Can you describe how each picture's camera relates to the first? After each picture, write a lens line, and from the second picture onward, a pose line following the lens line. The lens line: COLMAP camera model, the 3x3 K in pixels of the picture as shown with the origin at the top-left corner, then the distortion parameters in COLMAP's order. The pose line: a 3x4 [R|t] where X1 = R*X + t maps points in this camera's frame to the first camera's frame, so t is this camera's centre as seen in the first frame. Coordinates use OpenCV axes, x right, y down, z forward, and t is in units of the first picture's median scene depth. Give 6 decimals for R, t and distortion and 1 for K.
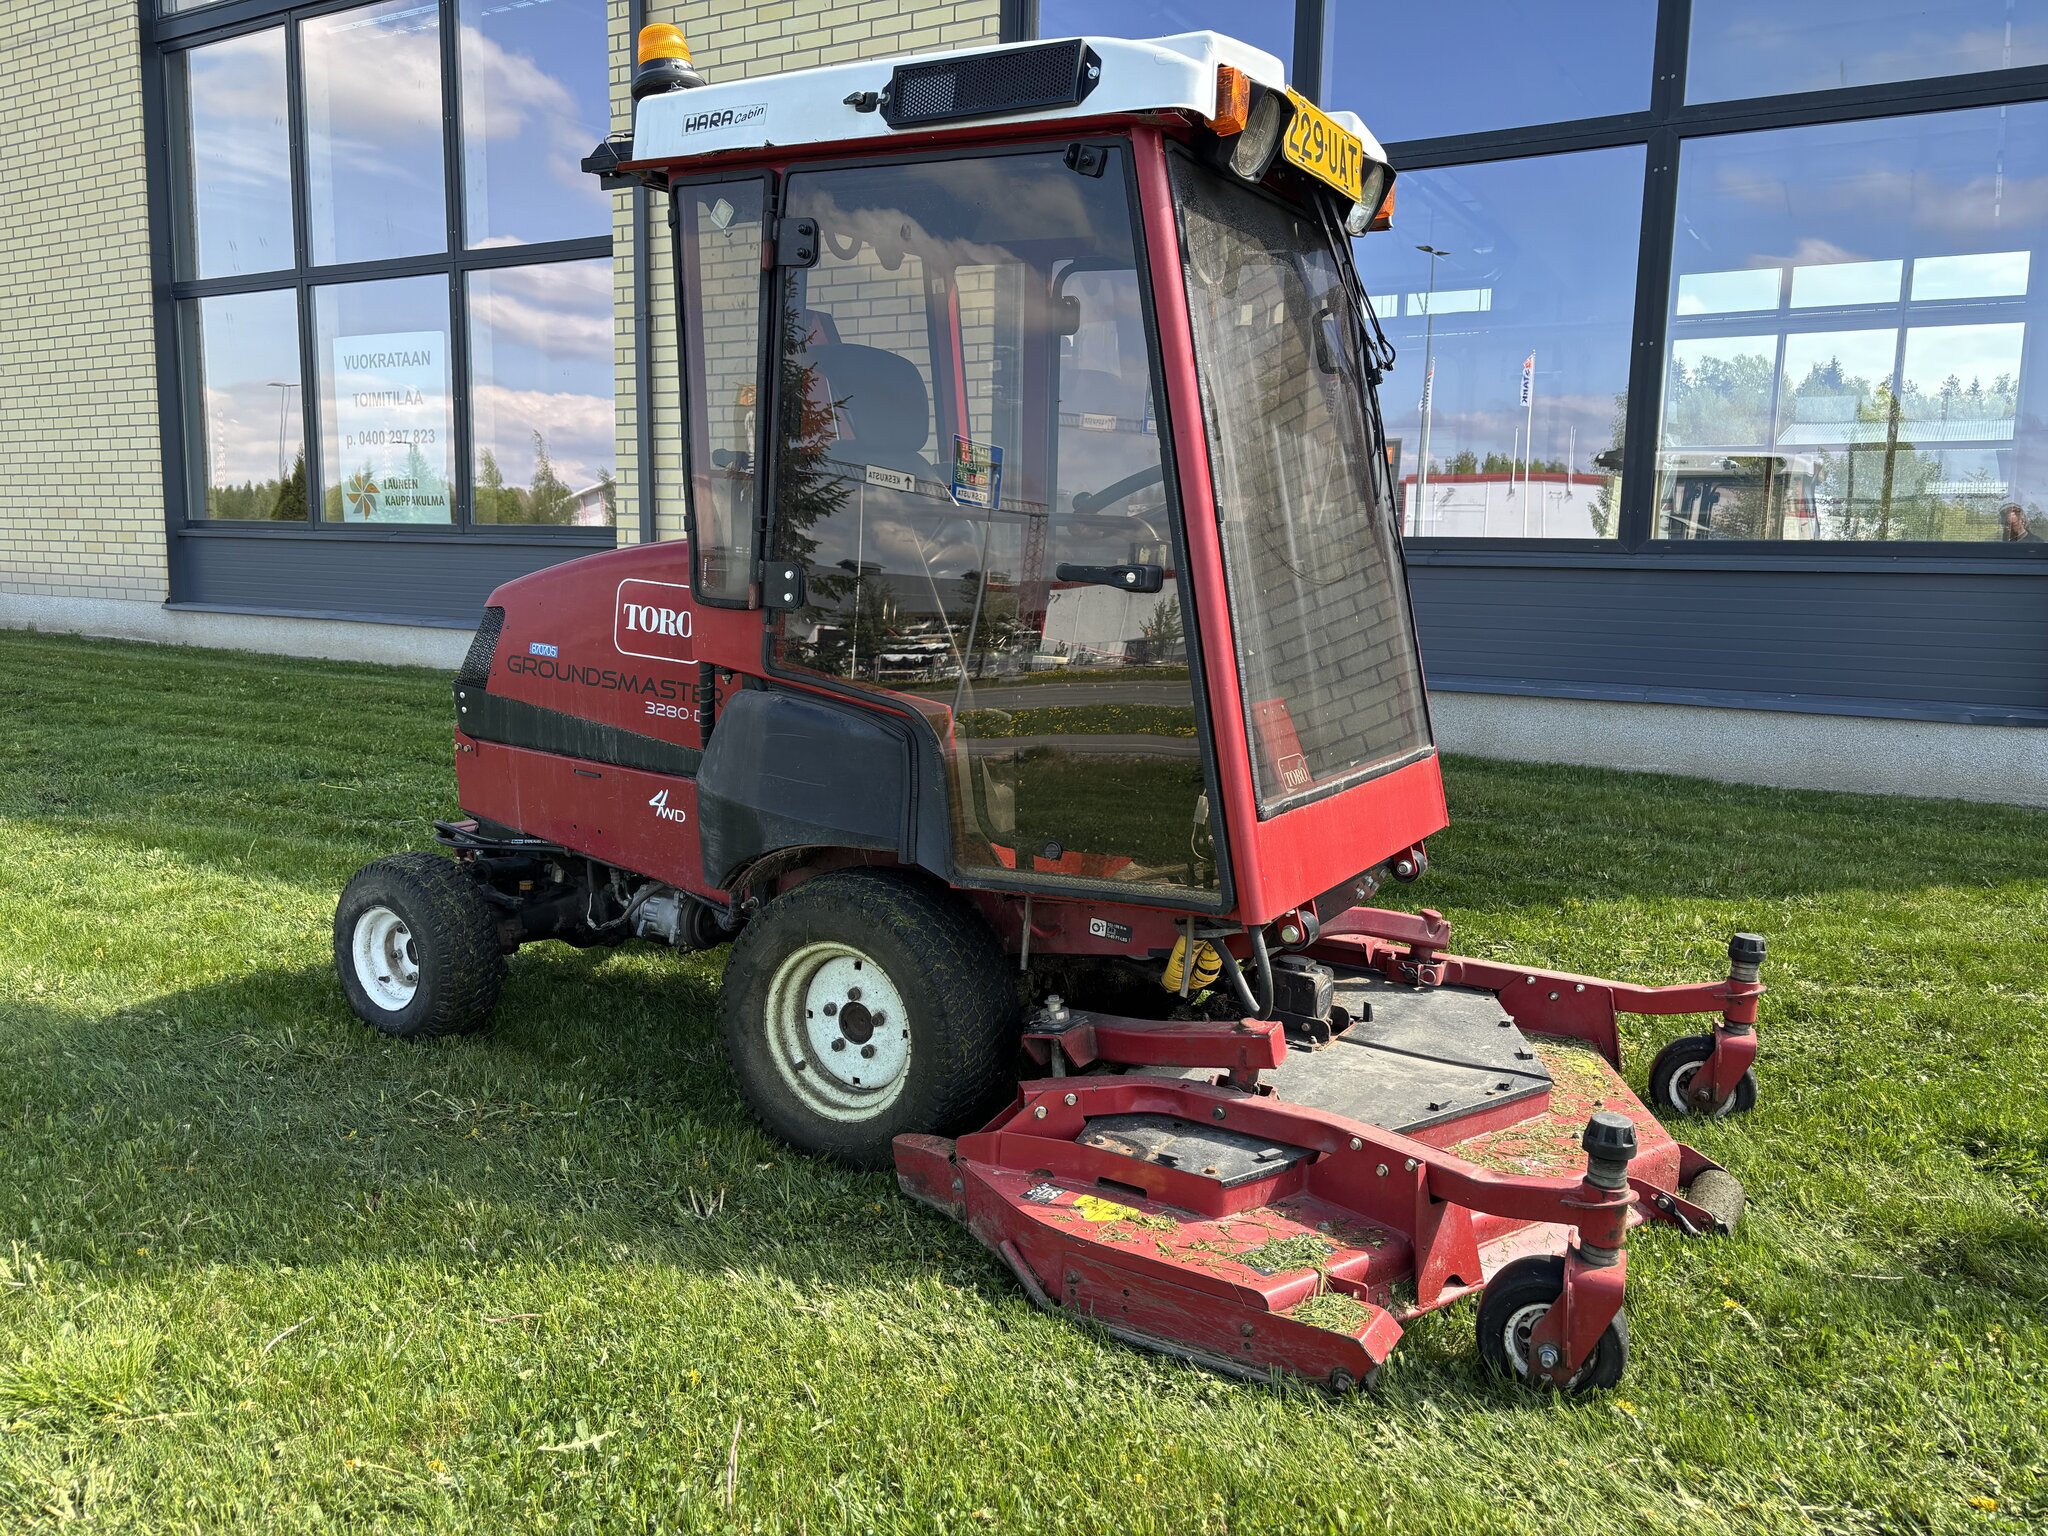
lens RADIAL K [[1555.8, 0, 1034.3], [0, 1555.8, 763.7], [0, 0, 1]] dist [0.038395, -0.032143]
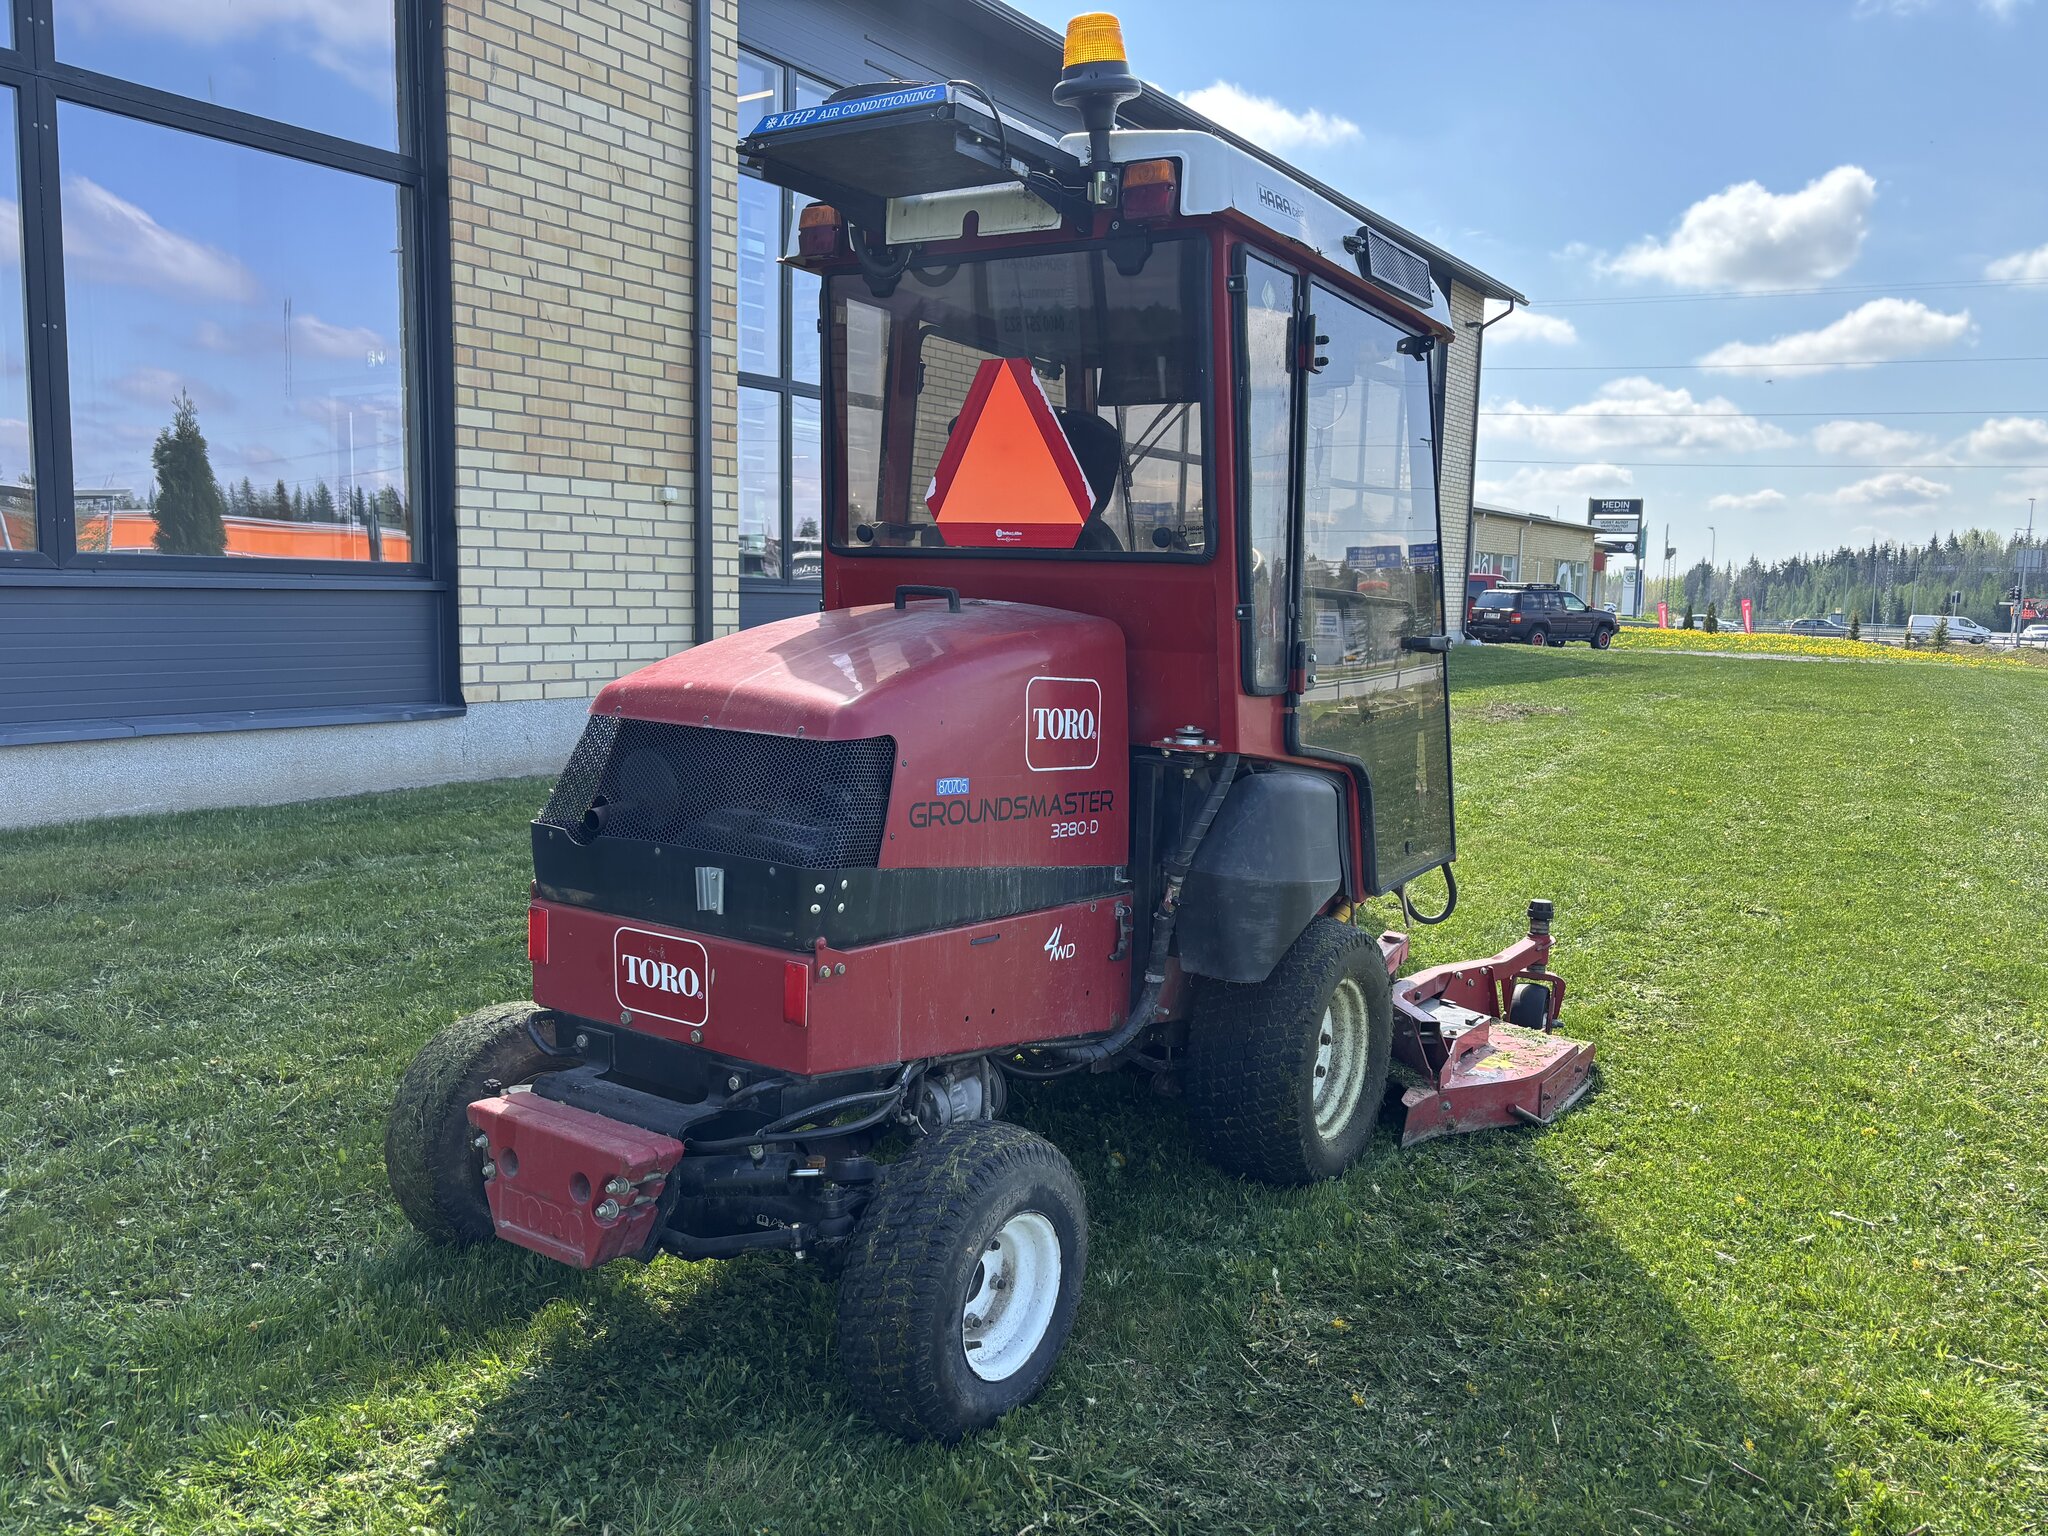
lens RADIAL K [[1555.8, 0, 1039.9], [0, 1555.8, 772.7], [0, 0, 1]] dist [0.038395, -0.032143]
pose [[0.076453, -0.139080, 0.987326, -1.037108], [0.116572, 0.984680, 0.129680, -0.170798], [-0.990235, 0.105180, 0.091495, 0.920243]]
